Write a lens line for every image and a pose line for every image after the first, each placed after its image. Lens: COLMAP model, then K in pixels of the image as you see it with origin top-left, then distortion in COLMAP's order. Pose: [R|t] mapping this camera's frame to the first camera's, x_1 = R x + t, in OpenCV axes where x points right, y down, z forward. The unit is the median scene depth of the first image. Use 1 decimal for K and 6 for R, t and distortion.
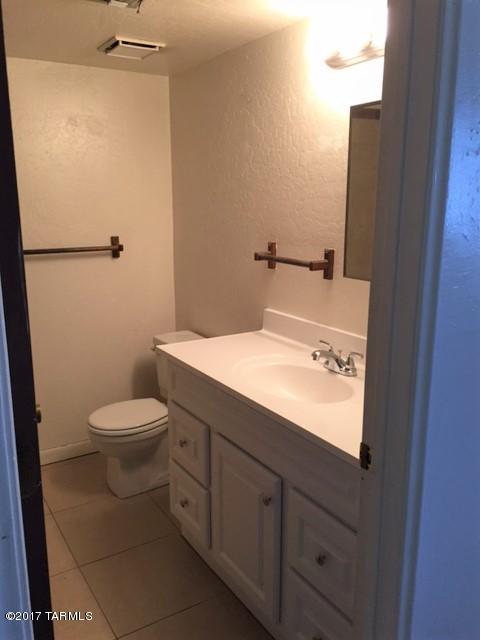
lens RADIAL K [[543.9, 0, 237.8], [0, 543.9, 318.8], [0, 0, 1]] dist [0.070472, -0.084491]
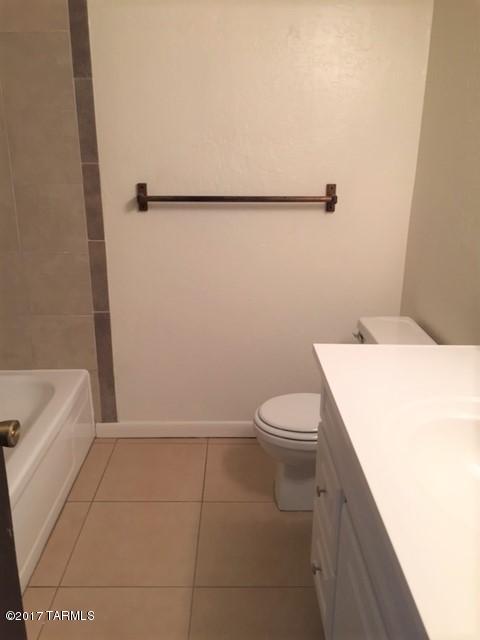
lens RADIAL K [[543.9, 0, 241.2], [0, 543.9, 322.6], [0, 0, 1]] dist [0.070472, -0.084491]
pose [[0.844367, 0.172523, -0.507229, 0.098204], [-0.122360, 0.983811, 0.130933, -0.043589], [0.521606, -0.048491, 0.851807, 0.263479]]
